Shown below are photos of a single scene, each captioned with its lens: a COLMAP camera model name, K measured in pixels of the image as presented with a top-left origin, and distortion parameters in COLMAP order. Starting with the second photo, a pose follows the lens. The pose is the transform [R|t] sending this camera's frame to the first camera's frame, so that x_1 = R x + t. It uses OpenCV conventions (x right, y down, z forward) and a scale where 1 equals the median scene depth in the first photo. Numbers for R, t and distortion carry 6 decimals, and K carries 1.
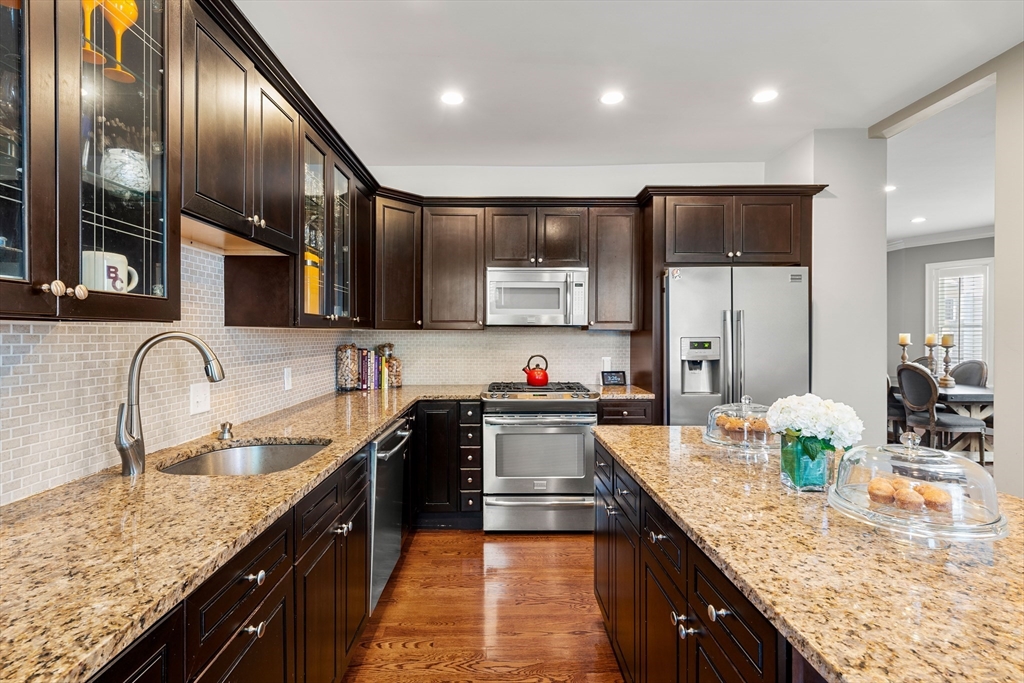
lens RADIAL K [[490.5, 0, 494.9], [0, 490.5, 335.2], [0, 0, 1]] dist [0.001465, 0.000443]
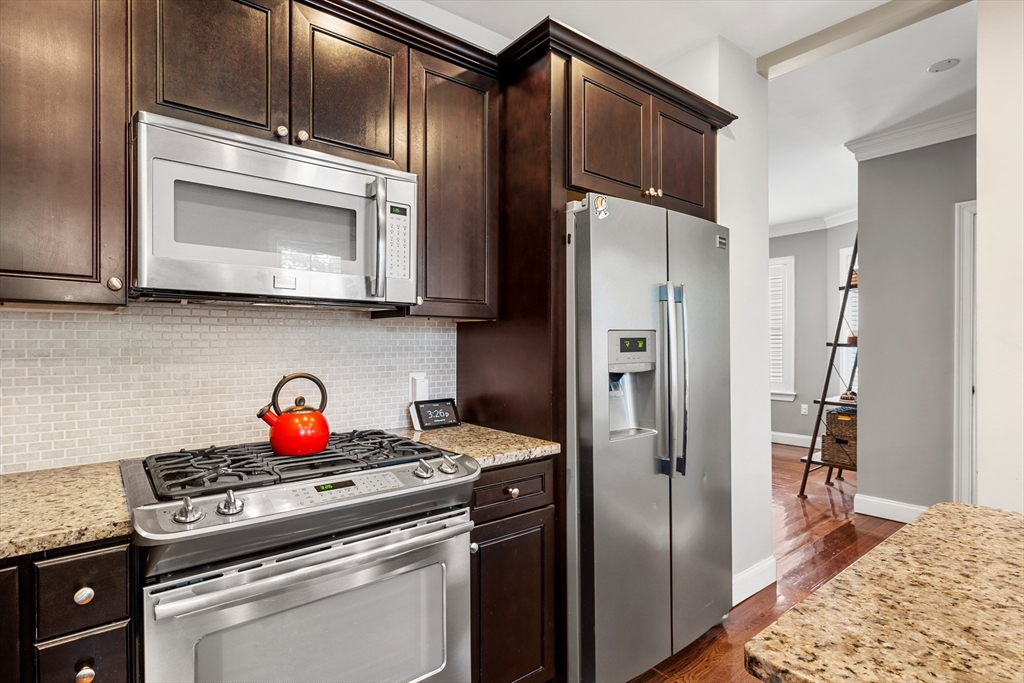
lens RADIAL K [[521.4, 0, 512.0], [0, 521.4, 348.6], [0, 0, 1]] dist [-0.000124, -0.000560]
pose [[0.775723, -0.008537, 0.631016, -0.044139], [0.005414, 0.999962, 0.006873, 0.018033], [-0.631050, -0.001915, 0.775740, 0.573428]]
